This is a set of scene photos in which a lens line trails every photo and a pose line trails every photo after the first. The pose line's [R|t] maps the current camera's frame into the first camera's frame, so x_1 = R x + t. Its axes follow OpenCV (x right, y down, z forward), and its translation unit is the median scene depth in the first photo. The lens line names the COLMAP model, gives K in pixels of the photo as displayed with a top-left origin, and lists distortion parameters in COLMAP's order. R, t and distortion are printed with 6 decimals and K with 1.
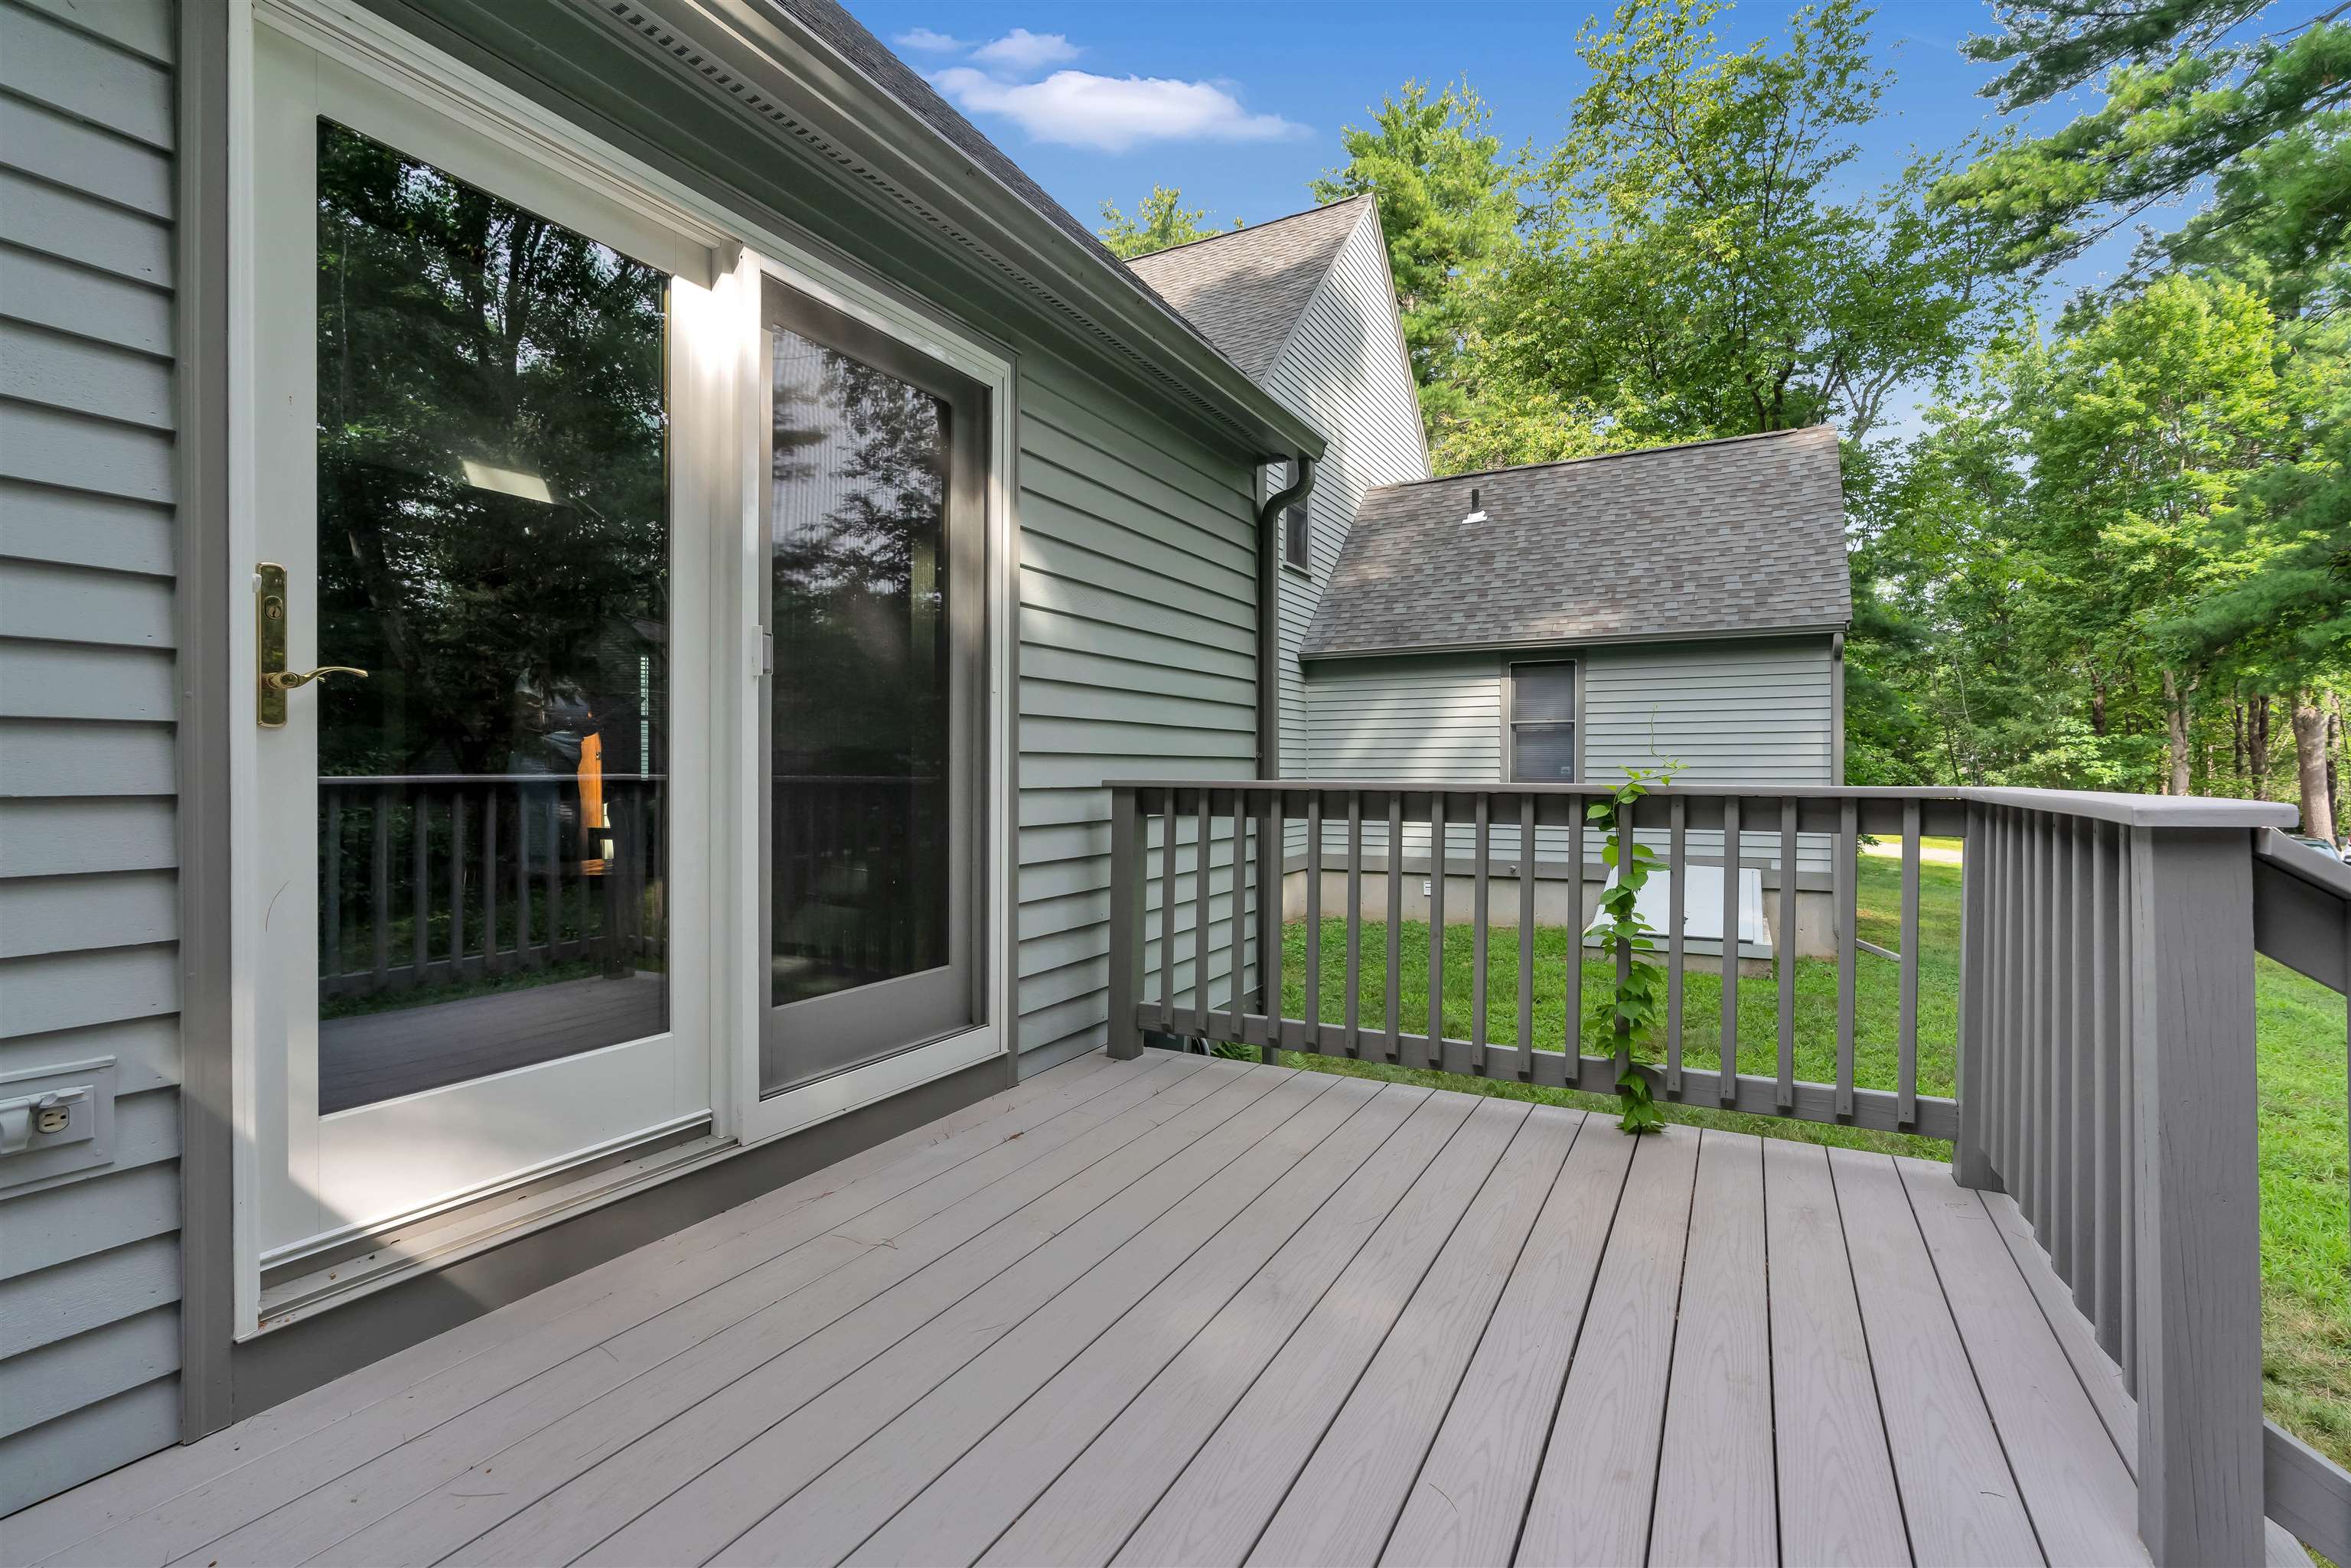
lens RADIAL K [[1062.1, 0, 1177.6], [0, 1062.1, 778.3], [0, 0, 1]] dist [-0.008489, 0.001234]
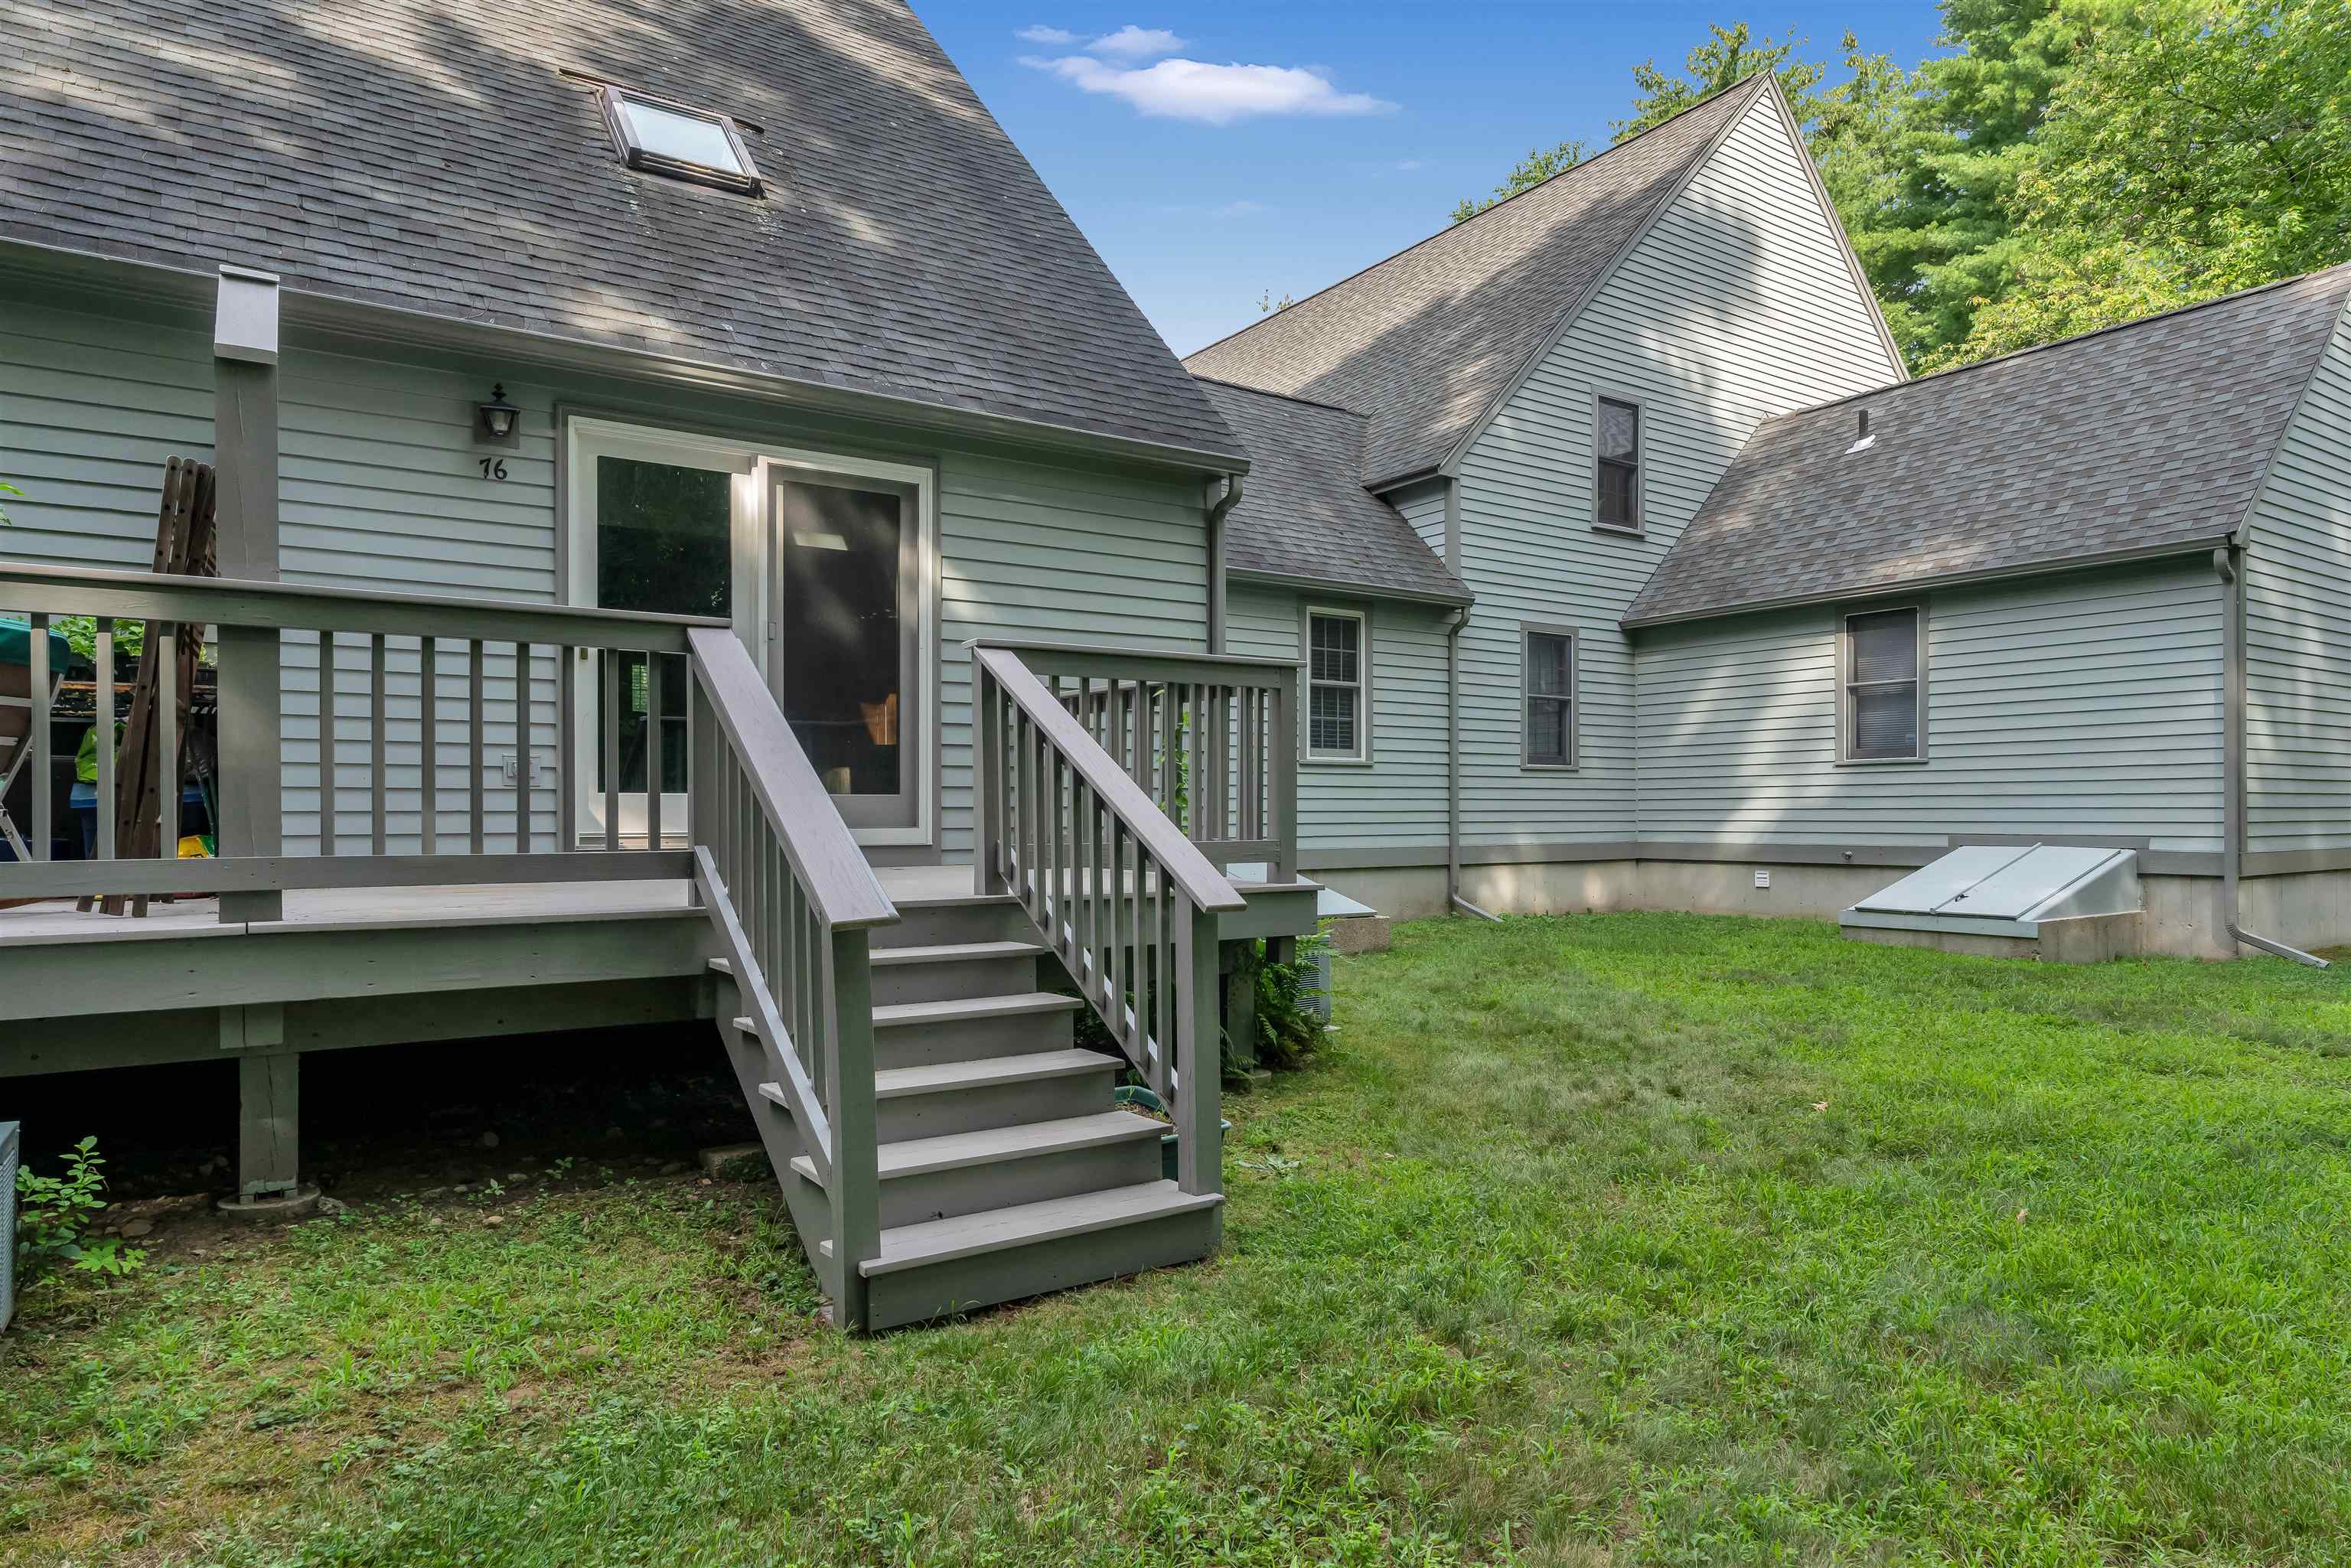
lens RADIAL K [[1375.8, 0, 1172.1], [0, 1375.8, 810.4], [0, 0, 1]] dist [0.005644, 0.002344]
pose [[0.885309, -0.002658, -0.464996, 0.346976], [-0.000776, 0.999974, -0.007194, 0.057040], [0.465003, 0.006730, 0.885284, -0.240593]]
